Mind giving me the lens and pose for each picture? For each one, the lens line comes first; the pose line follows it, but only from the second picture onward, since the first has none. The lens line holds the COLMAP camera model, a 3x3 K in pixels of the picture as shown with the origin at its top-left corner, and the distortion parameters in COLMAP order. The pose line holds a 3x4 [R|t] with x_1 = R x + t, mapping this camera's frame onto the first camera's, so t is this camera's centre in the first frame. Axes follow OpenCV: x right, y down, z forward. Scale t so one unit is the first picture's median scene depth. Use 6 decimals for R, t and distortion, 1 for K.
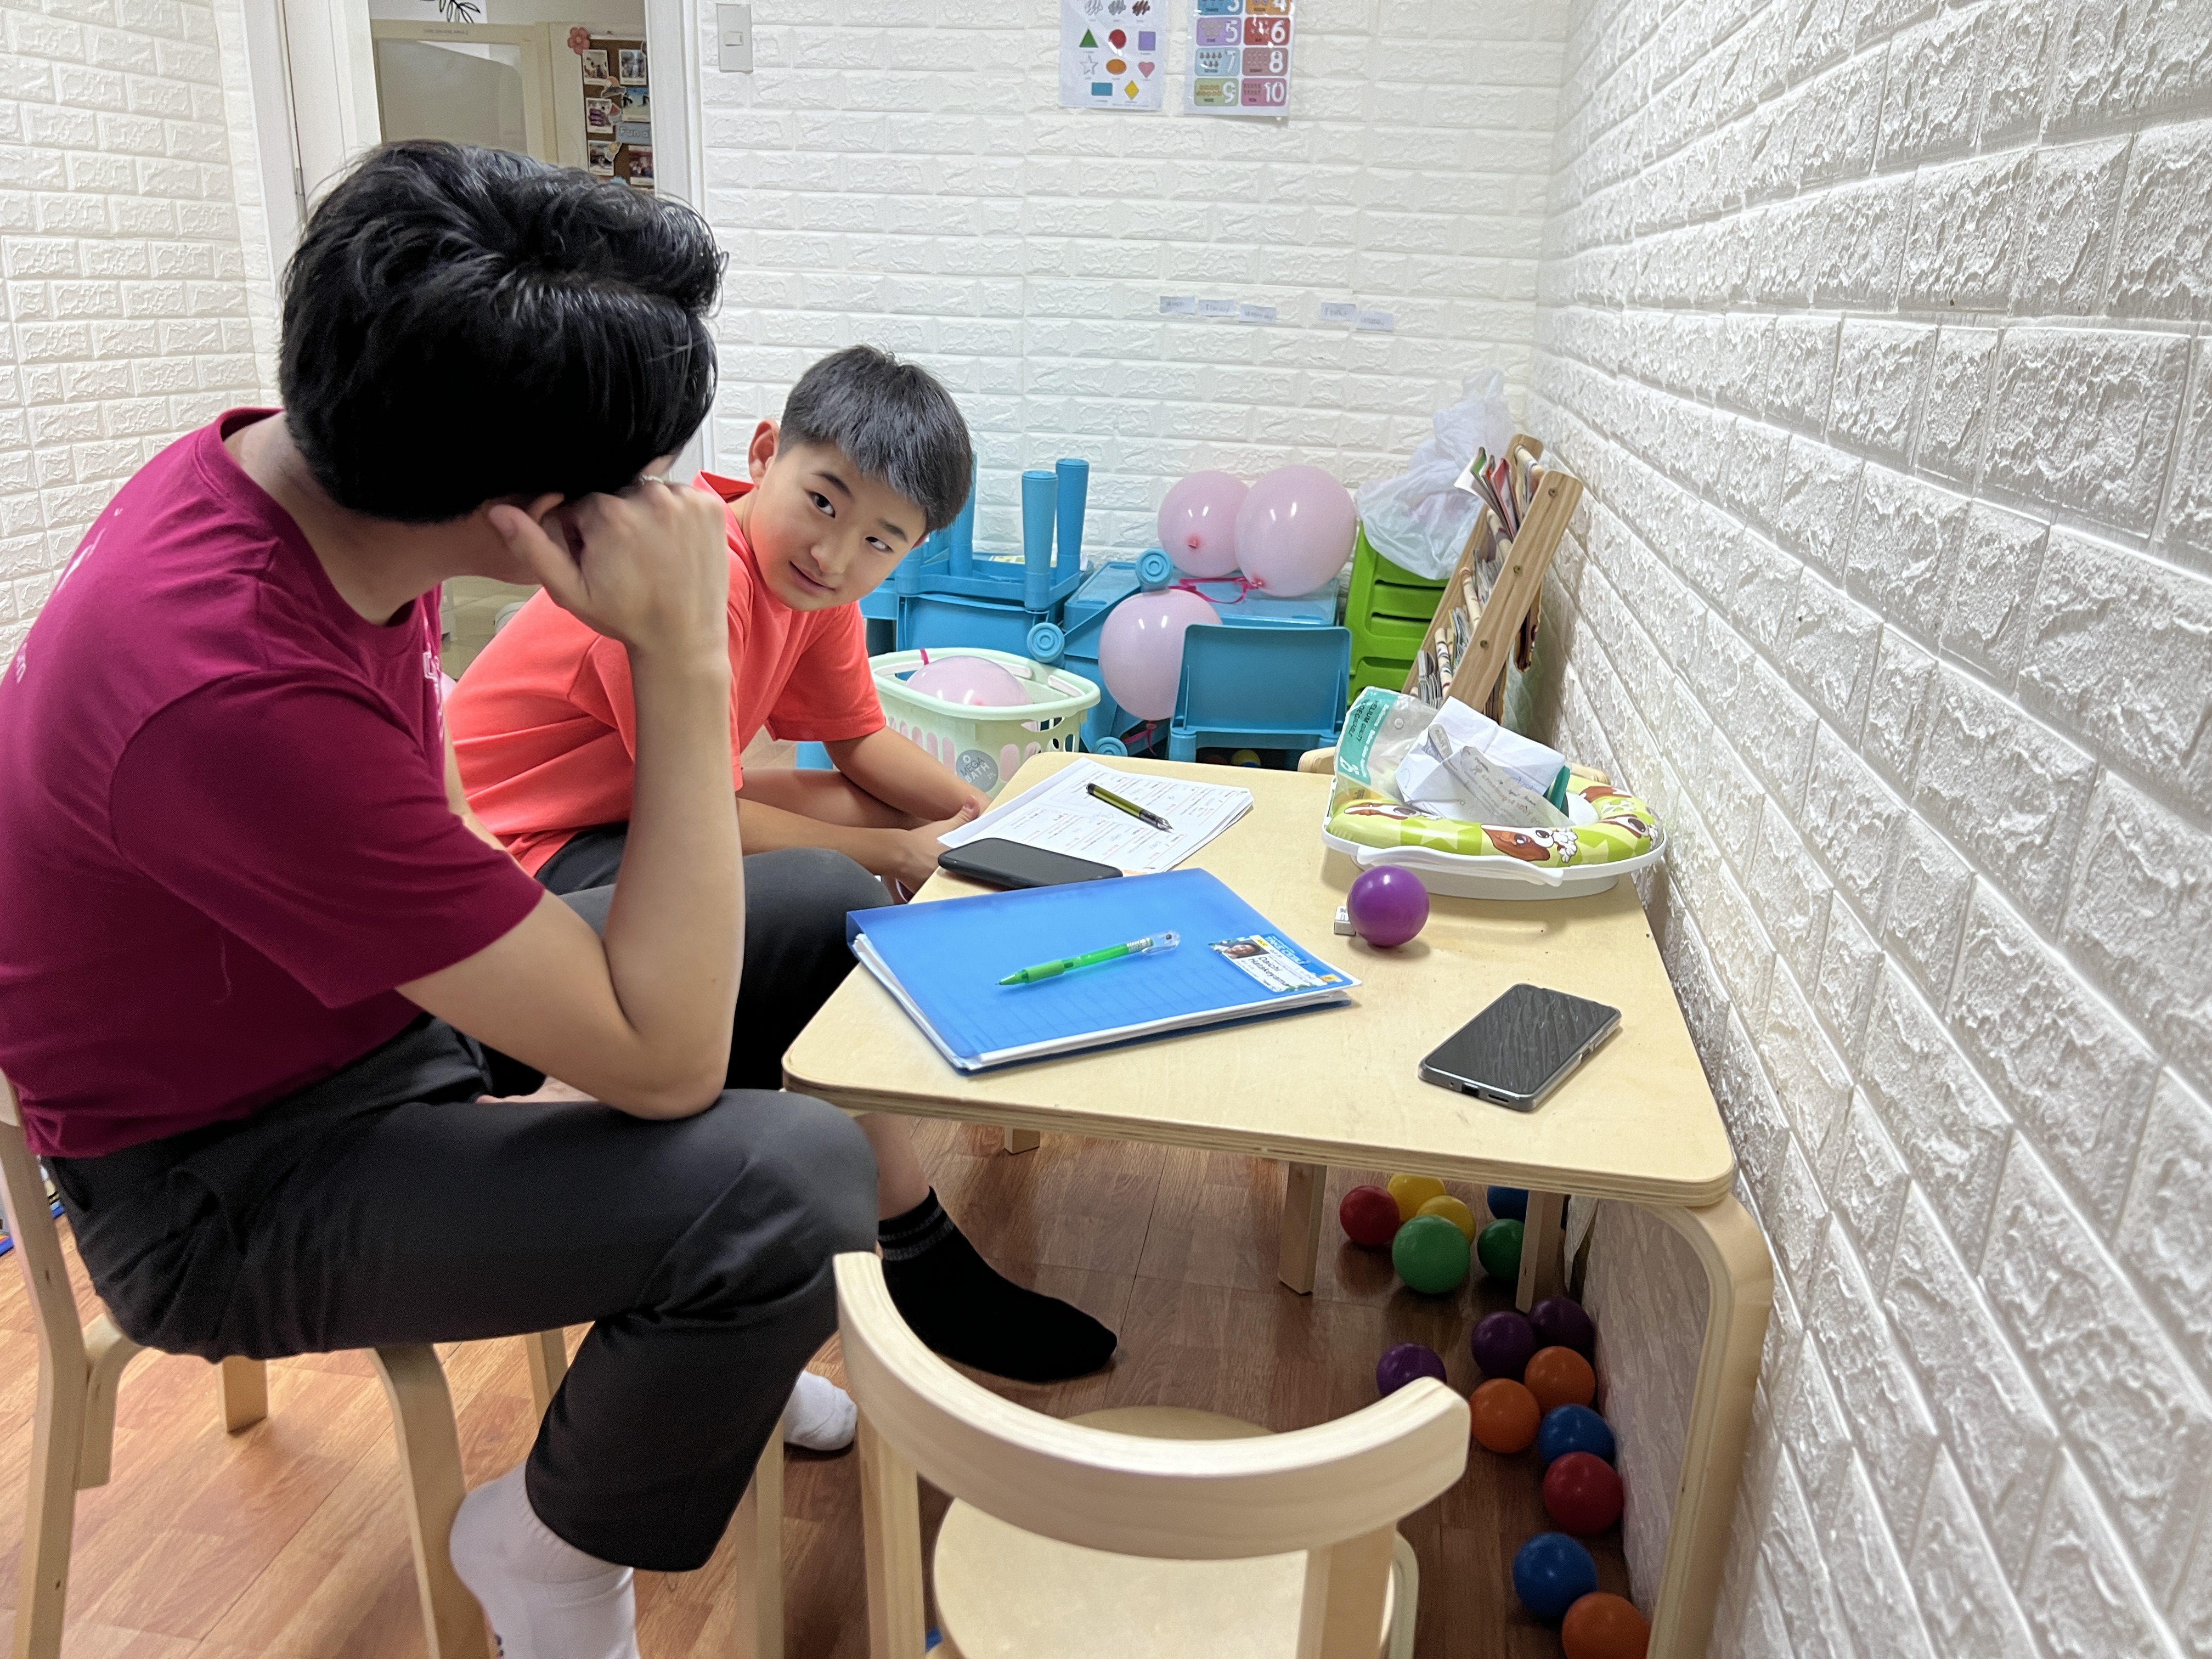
lens RADIAL K [[1634.0, 0, 1107.0], [0, 1634.0, 943.1], [0, 0, 1]] dist [-0.042163, 0.000629]
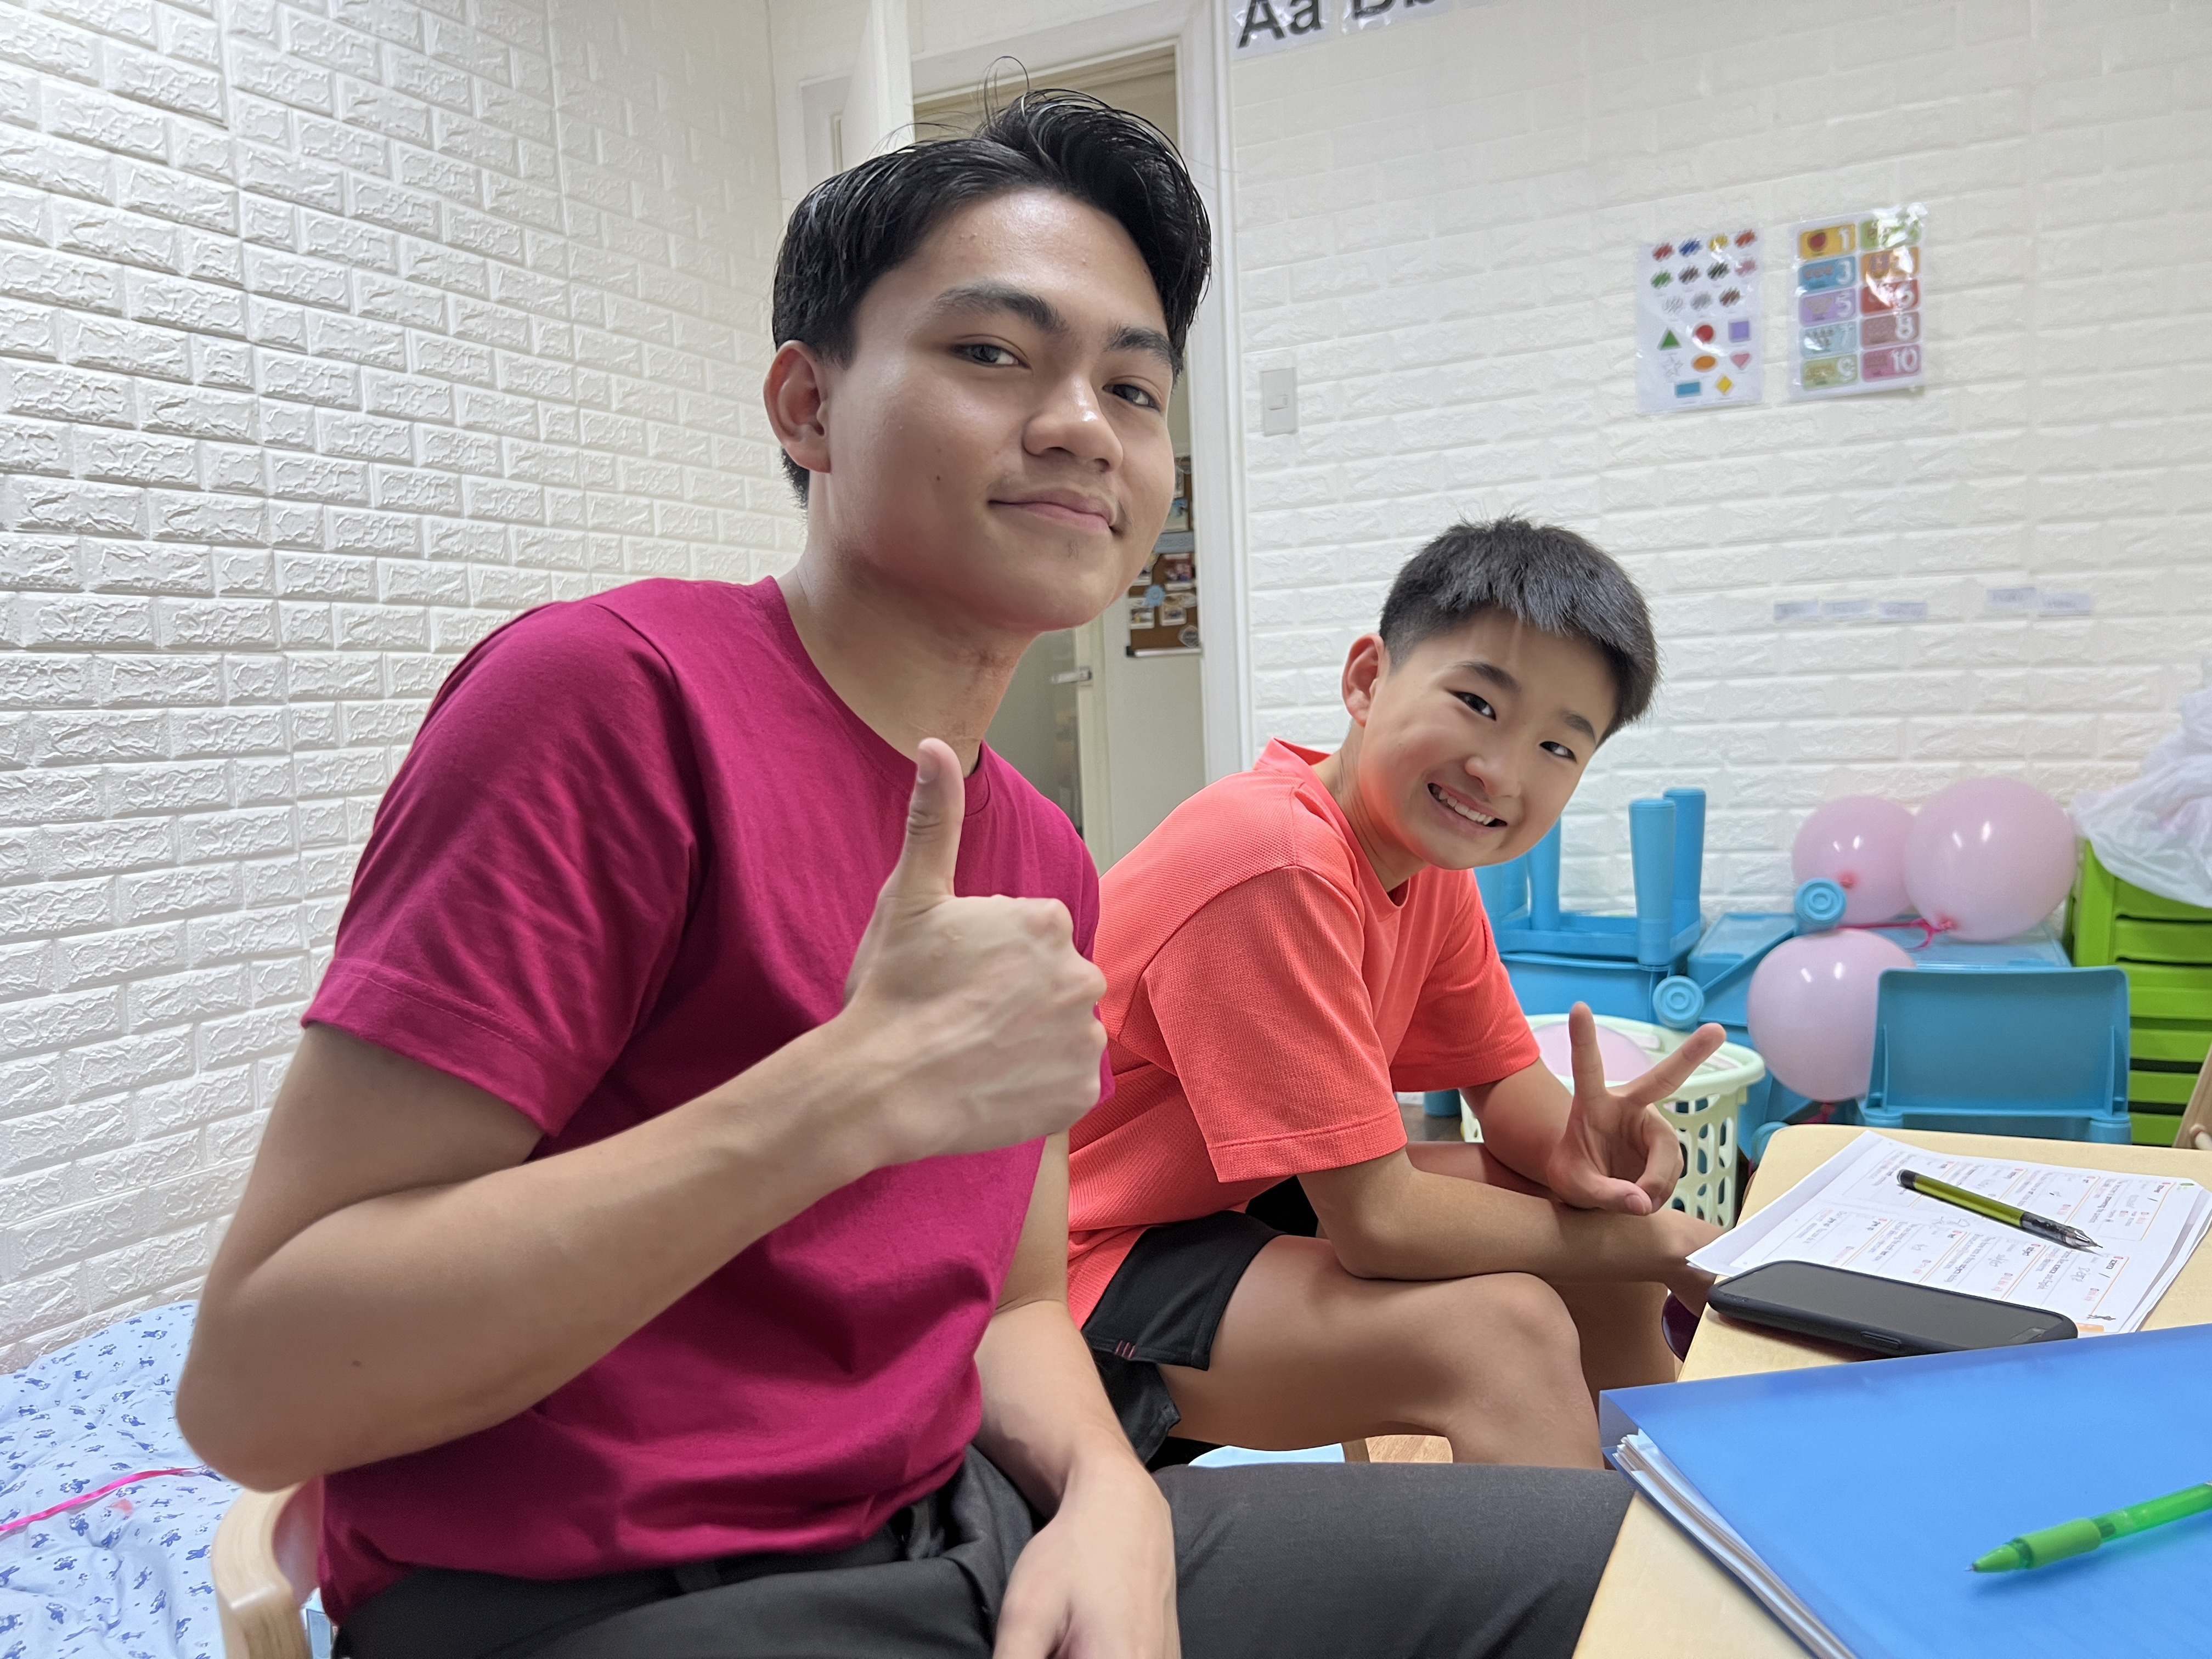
lens RADIAL K [[1642.7, 0, 1106.0], [0, 1642.7, 829.5], [0, 0, 1]] dist [0.049345, -0.057269]
pose [[0.950983, -0.061977, -0.302970, -0.046405], [-0.035045, 0.951802, -0.304706, -0.009325], [0.307252, 0.300388, 0.902975, 0.150246]]
